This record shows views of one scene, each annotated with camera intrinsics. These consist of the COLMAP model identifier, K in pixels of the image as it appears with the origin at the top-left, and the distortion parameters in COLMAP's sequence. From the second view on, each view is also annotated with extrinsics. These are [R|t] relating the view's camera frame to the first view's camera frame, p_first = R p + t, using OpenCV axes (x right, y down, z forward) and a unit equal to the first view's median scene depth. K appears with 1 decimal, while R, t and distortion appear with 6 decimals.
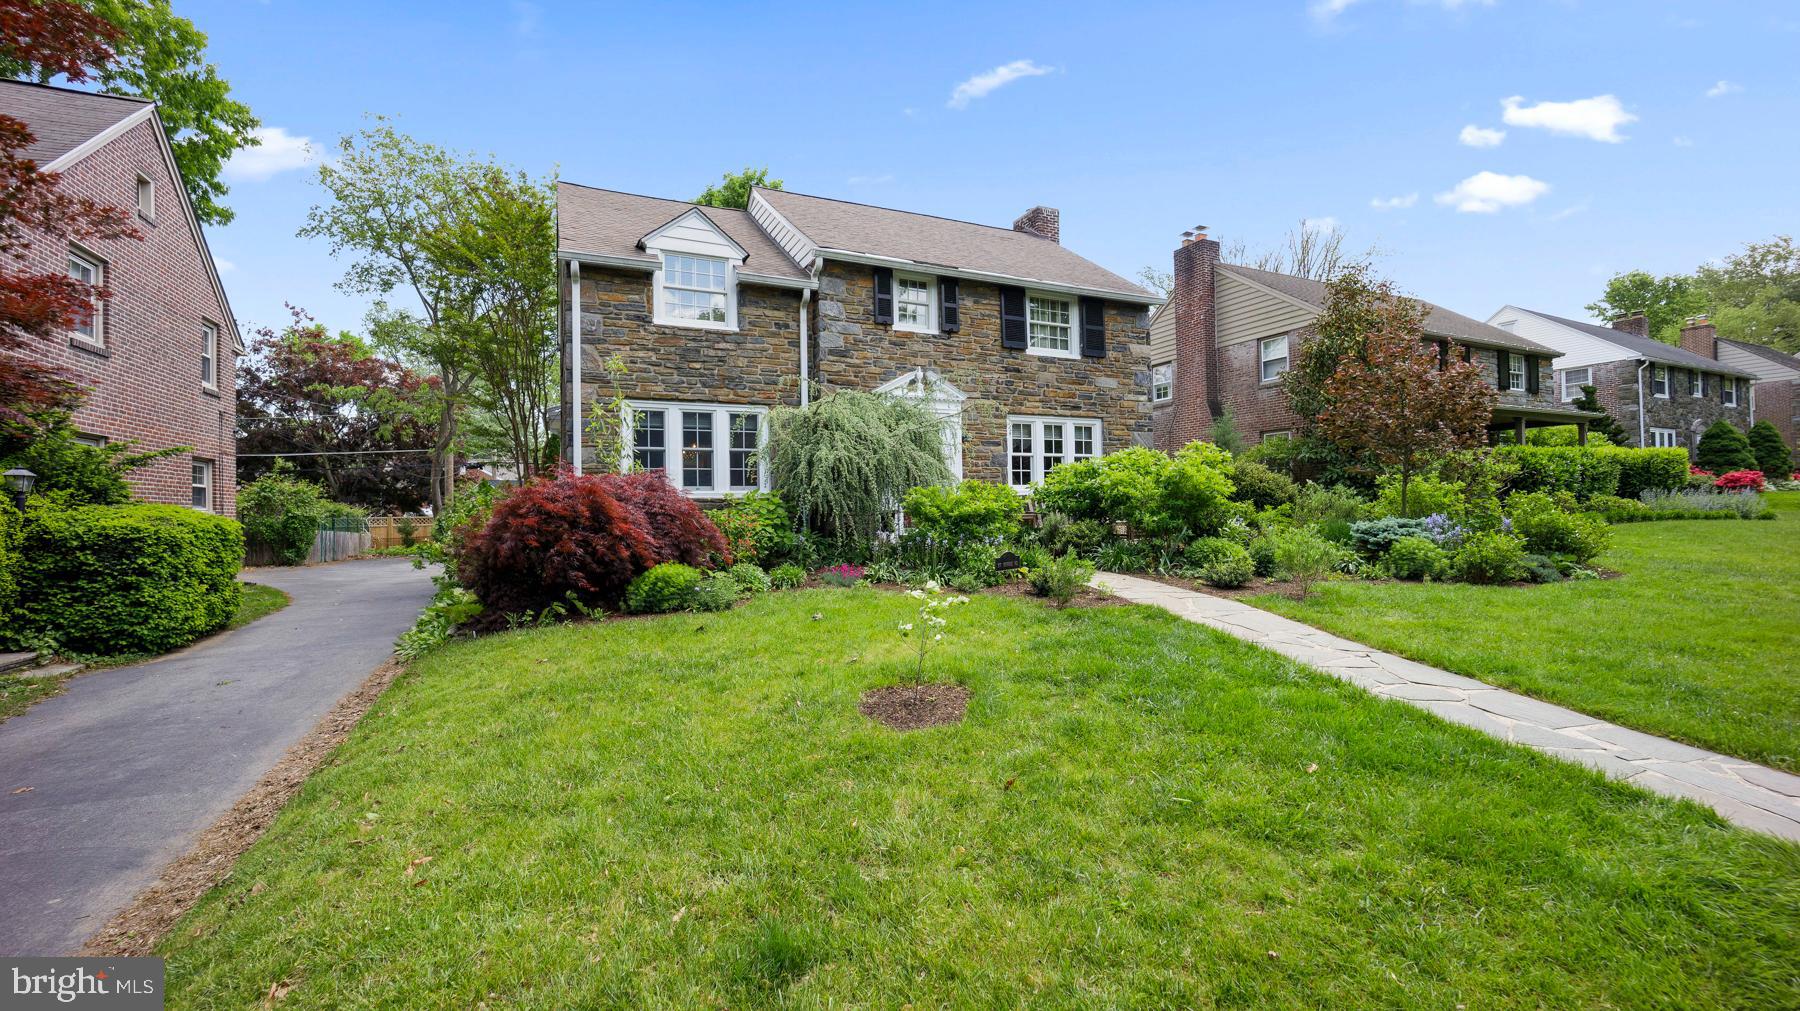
lens RADIAL K [[729.7, 0, 905.2], [0, 729.7, 511.9], [0, 0, 1]] dist [-0.017485, -0.000608]
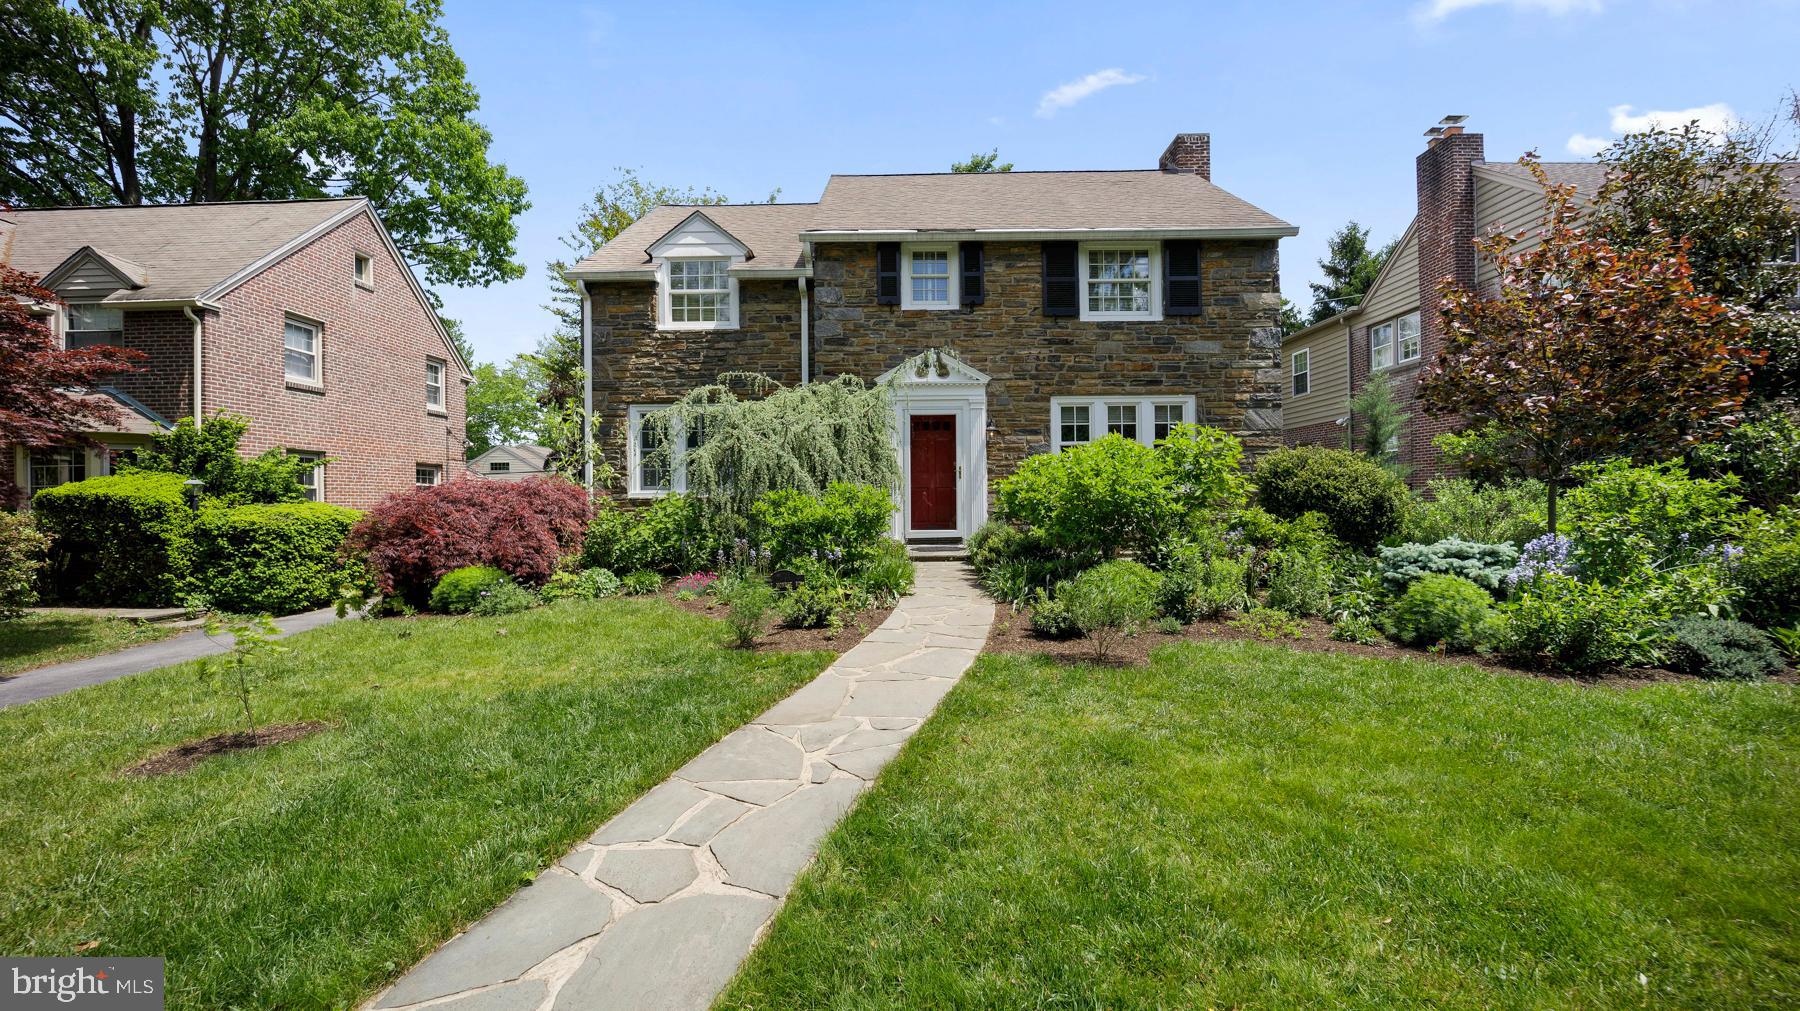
lens RADIAL K [[729.7, 0, 902.0], [0, 729.7, 505.6], [0, 0, 1]] dist [-0.017485, -0.000608]
pose [[0.899403, 0.009343, -0.437021, 0.364221], [-0.005483, 0.999934, 0.010093, -0.016537], [0.437087, -0.006682, 0.899395, 0.181032]]
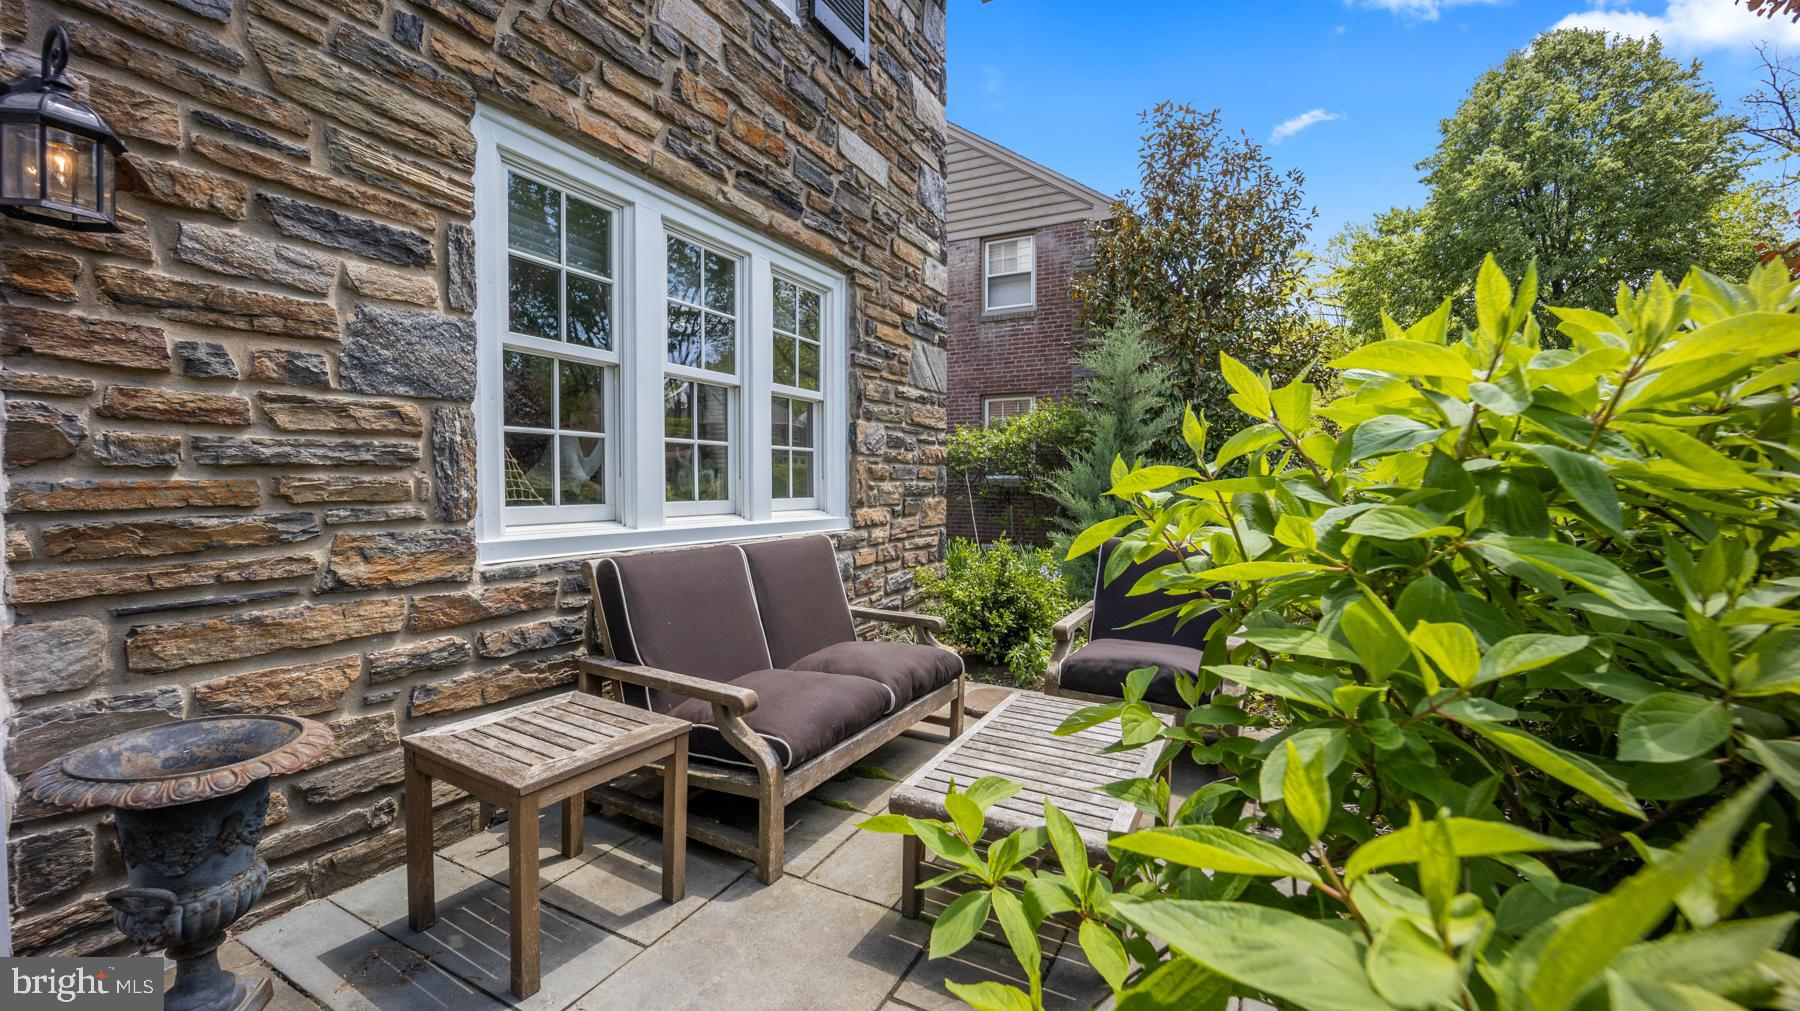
lens RADIAL K [[729.7, 0, 902.6], [0, 729.7, 494.4], [0, 0, 1]] dist [-0.017485, -0.000608]
pose [[0.799754, 0.014396, 0.600156, 0.123610], [-0.021768, 0.999750, 0.005027, -0.045533], [-0.599933, -0.017084, 0.799867, 0.832995]]
